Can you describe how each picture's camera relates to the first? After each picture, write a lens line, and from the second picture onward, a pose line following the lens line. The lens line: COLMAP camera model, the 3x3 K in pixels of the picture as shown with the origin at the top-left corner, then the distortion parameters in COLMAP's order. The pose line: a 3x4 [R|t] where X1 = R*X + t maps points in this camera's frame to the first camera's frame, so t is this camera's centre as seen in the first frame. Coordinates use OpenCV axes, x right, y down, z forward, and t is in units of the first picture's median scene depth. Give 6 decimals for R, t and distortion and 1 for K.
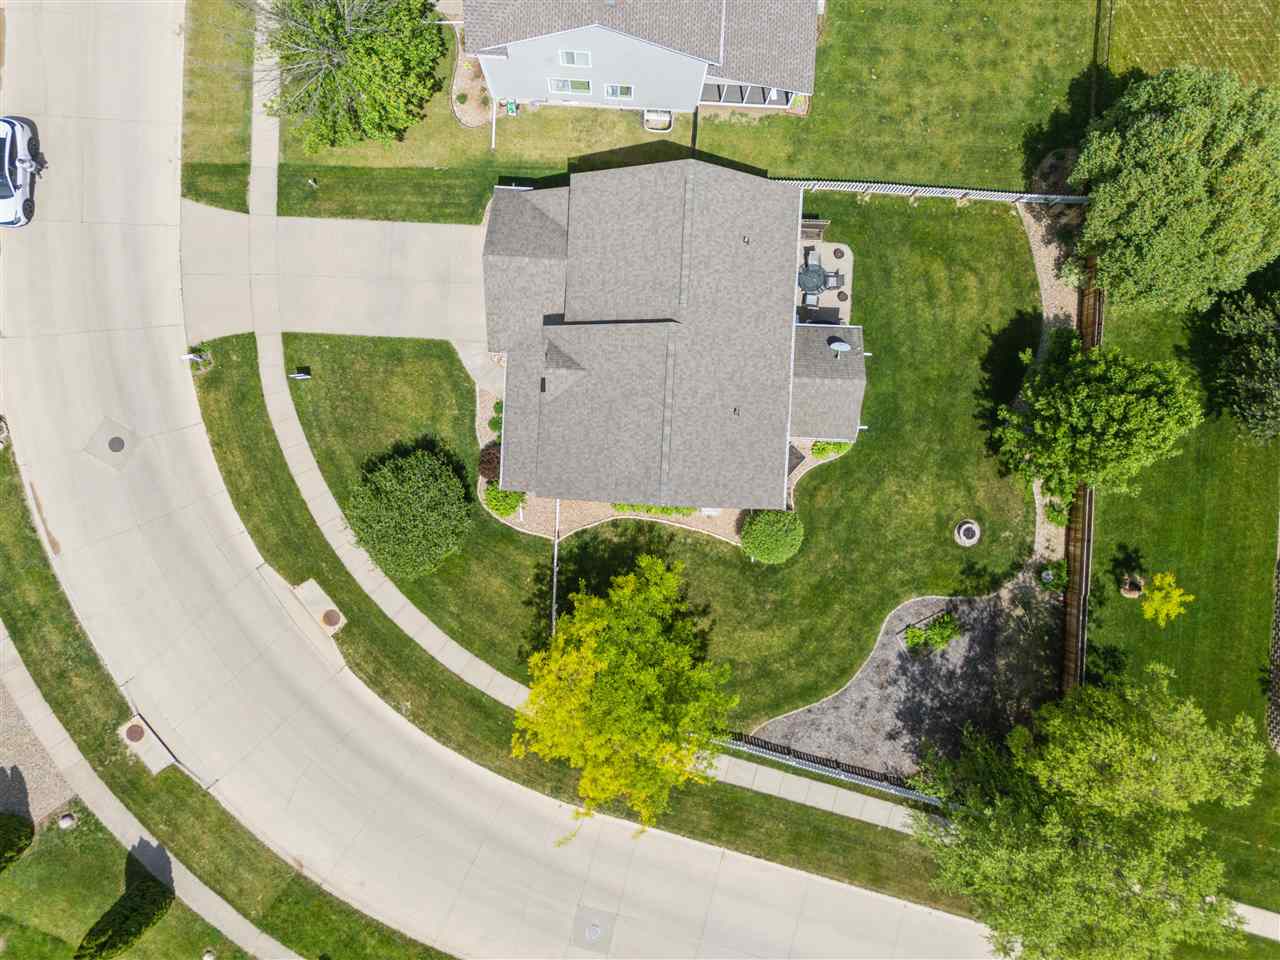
lens RADIAL K [[957.8, 0, 637.5], [0, 957.8, 482.2], [0, 0, 1]] dist [0.091927, -0.108440]
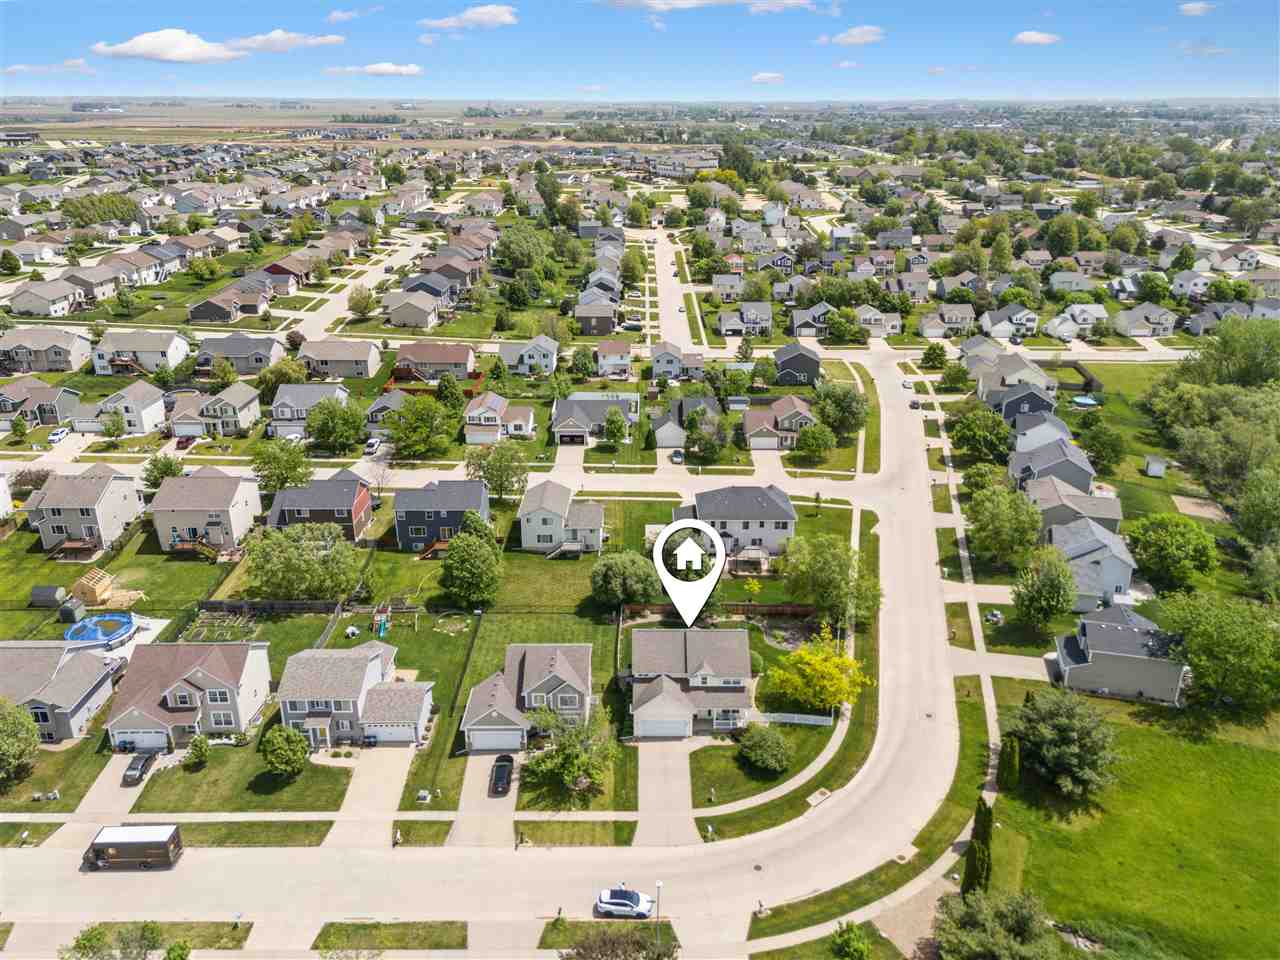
lens RADIAL K [[953.6, 0, 637.8], [0, 953.6, 477.2], [0, 0, 1]] dist [0.098585, -0.106266]
pose [[-0.038633, -0.388797, 0.920513, -2.013270], [0.999250, -0.012673, 0.036585, -0.341989], [-0.002558, 0.921236, 0.388995, -0.480930]]
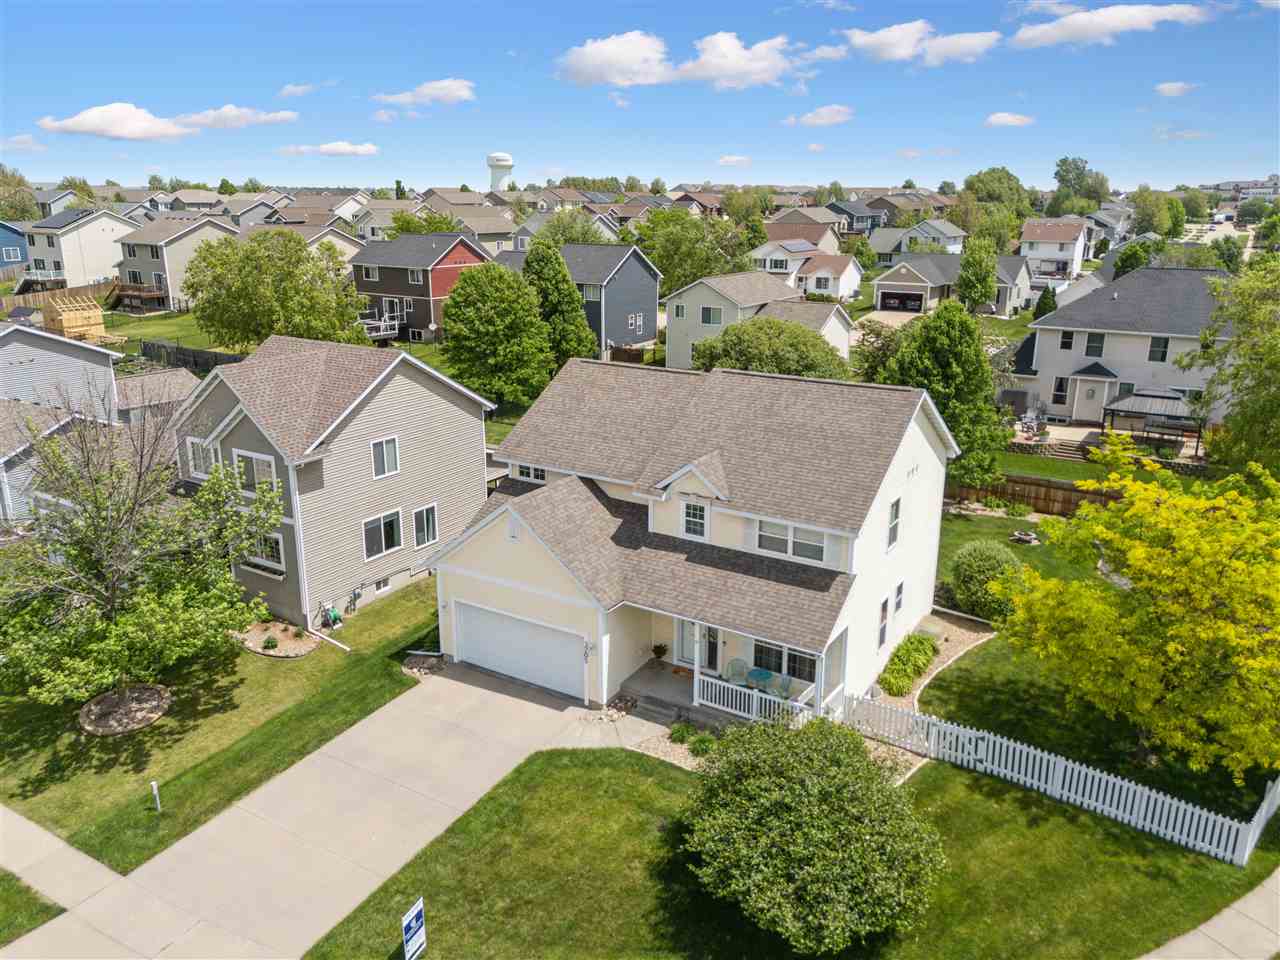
lens RADIAL K [[953.6, 0, 637.8], [0, 953.6, 477.2], [0, 0, 1]] dist [0.098585, -0.106266]
pose [[0.487230, -0.269197, 0.830747, -0.596583], [0.873255, 0.144009, -0.465496, 0.149013], [0.005675, 0.952258, 0.305243, 0.662014]]
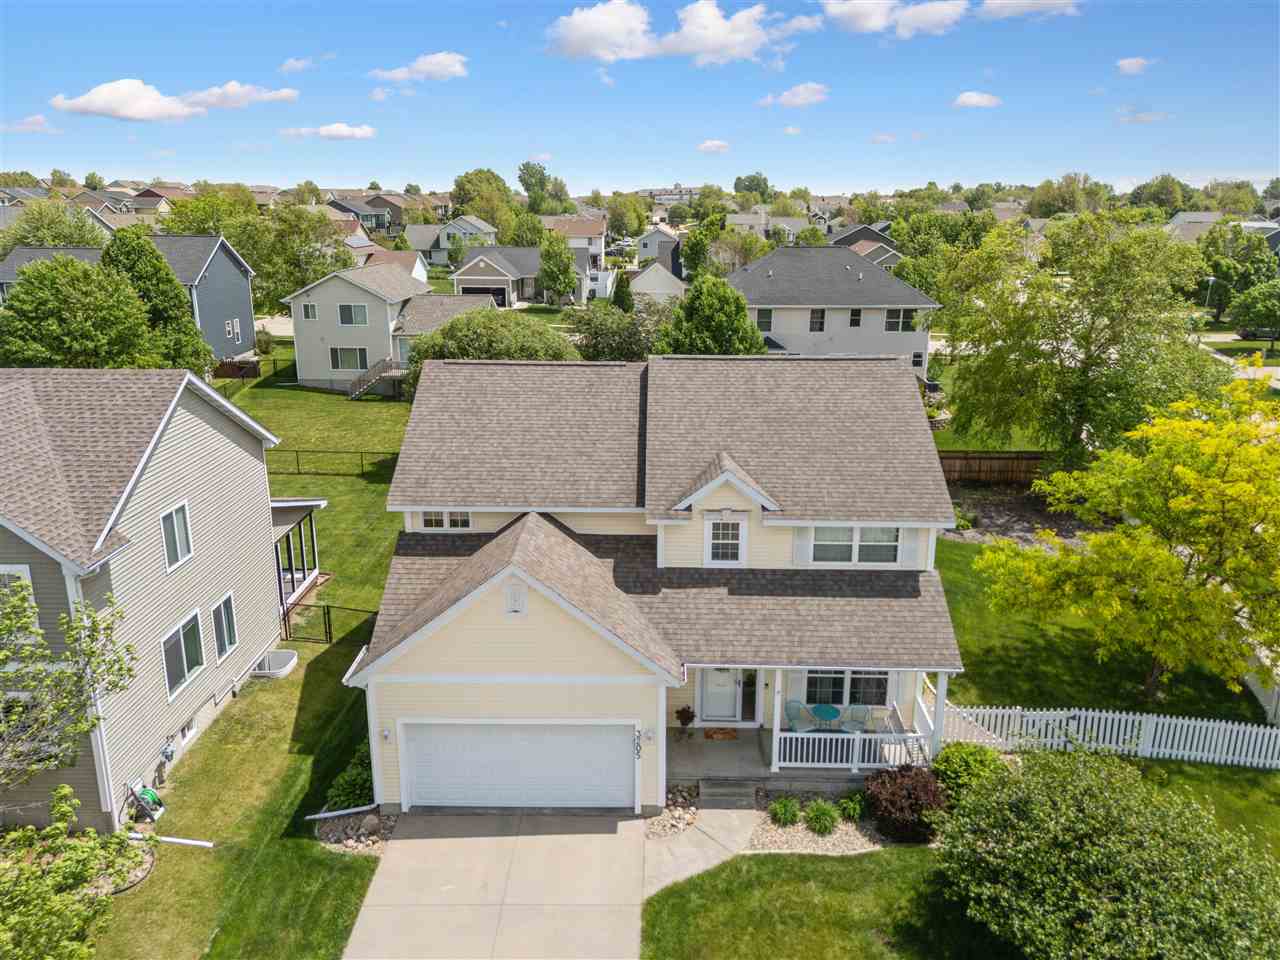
lens RADIAL K [[957.8, 0, 637.5], [0, 957.8, 482.2], [0, 0, 1]] dist [0.091927, -0.108440]
pose [[-0.027376, -0.304455, 0.952133, -0.530652], [0.999599, -0.001479, 0.028268, -0.161103], [-0.007199, 0.952525, 0.304374, 0.698599]]
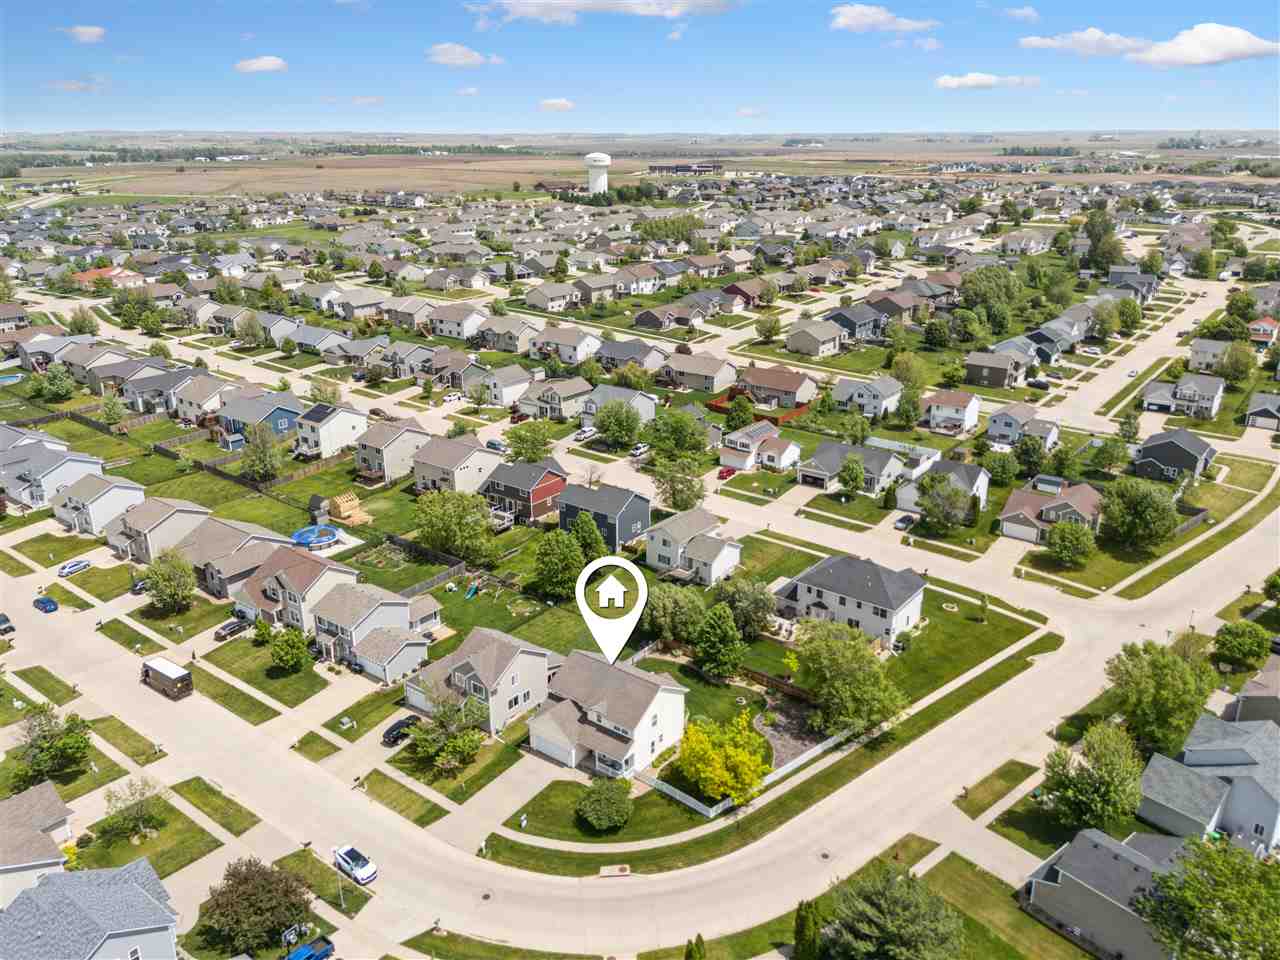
lens RADIAL K [[957.8, 0, 637.5], [0, 957.8, 482.2], [0, 0, 1]] dist [0.091927, -0.108440]
pose [[0.572677, -0.303875, 0.761381, -1.590326], [0.819623, 0.193993, -0.539059, 1.096456], [0.016104, 0.932752, 0.360158, -0.468940]]
